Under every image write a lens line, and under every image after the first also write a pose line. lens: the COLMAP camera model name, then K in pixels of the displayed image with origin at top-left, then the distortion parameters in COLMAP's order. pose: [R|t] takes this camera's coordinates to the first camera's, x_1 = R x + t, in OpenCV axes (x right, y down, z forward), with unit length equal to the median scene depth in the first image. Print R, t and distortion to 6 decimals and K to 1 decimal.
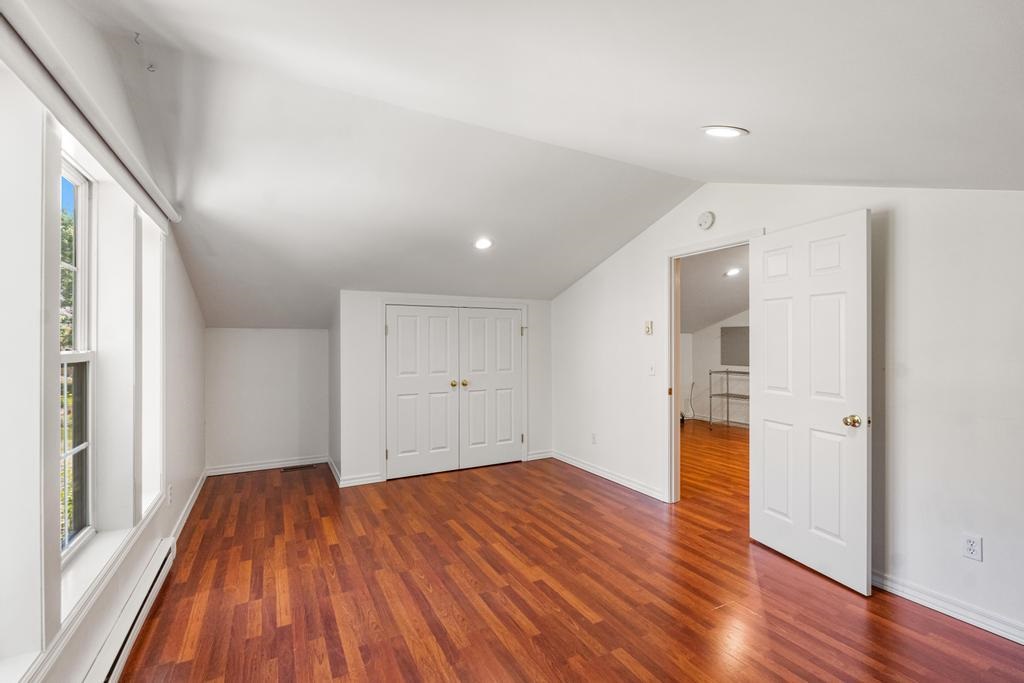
lens RADIAL K [[458.8, 0, 512.2], [0, 458.8, 340.6], [0, 0, 1]] dist [-0.001688, 0.000325]
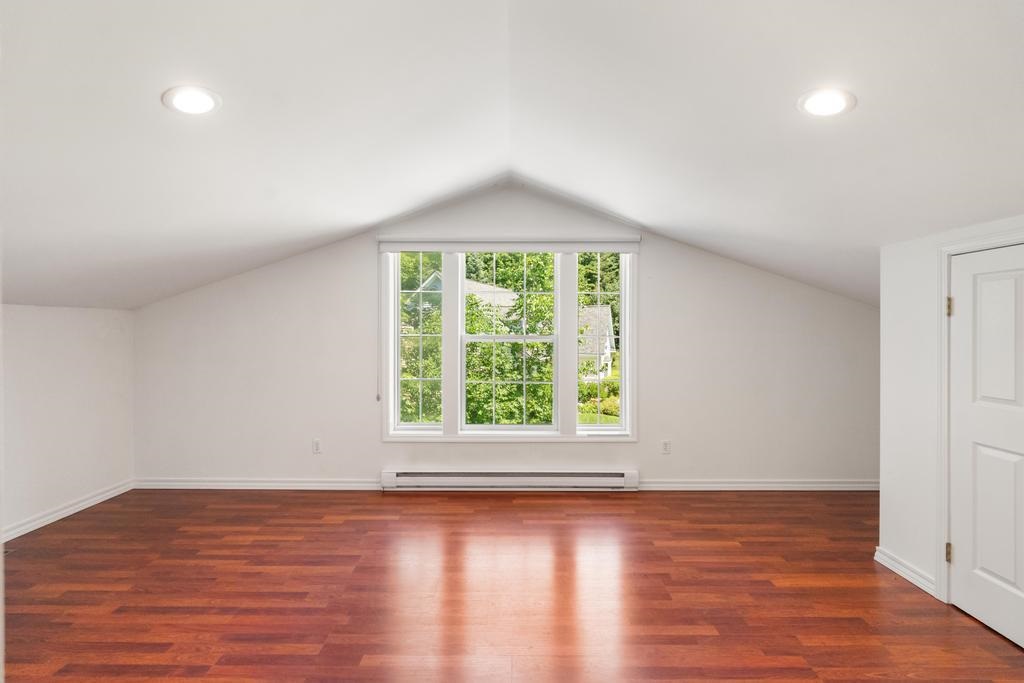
lens RADIAL K [[458.8, 0, 512.2], [0, 458.8, 336.5], [0, 0, 1]] dist [-0.001688, 0.000325]
pose [[-0.481256, 0.017819, -0.876399, 0.514879], [0.004247, 0.999829, 0.017997, 0.000409], [0.876570, 0.004939, -0.481249, 1.080493]]
